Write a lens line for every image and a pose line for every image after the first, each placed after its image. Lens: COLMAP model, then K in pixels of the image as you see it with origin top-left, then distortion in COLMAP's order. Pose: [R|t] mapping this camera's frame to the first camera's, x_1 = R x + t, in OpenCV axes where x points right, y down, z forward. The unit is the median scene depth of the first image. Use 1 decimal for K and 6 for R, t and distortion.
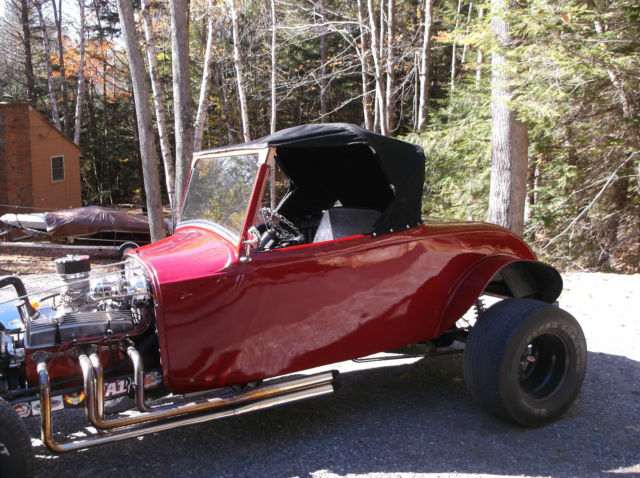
lens RADIAL K [[630.8, 0, 320.0], [0, 630.8, 239.0], [0, 0, 1]] dist [0.014152, -0.013799]
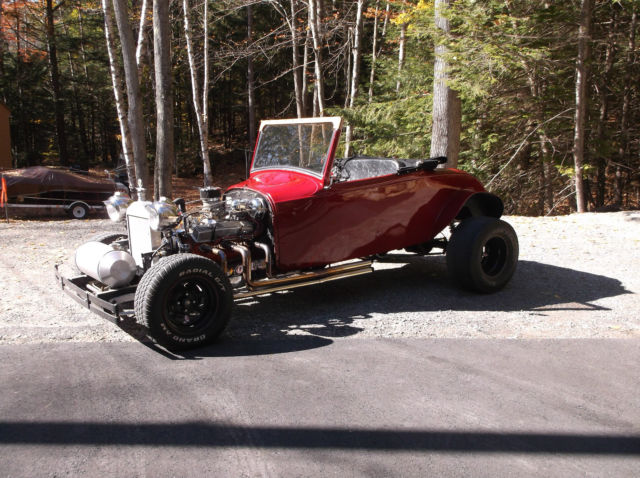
lens RADIAL K [[611.6, 0, 320.0], [0, 611.6, 252.6], [0, 0, 1]] dist [-0.006984, 0.003342]
pose [[0.990767, -0.011588, 0.135081, -0.129428], [0.000630, 0.996723, 0.080887, 0.026110], [-0.135576, -0.080055, 0.987527, -0.211871]]
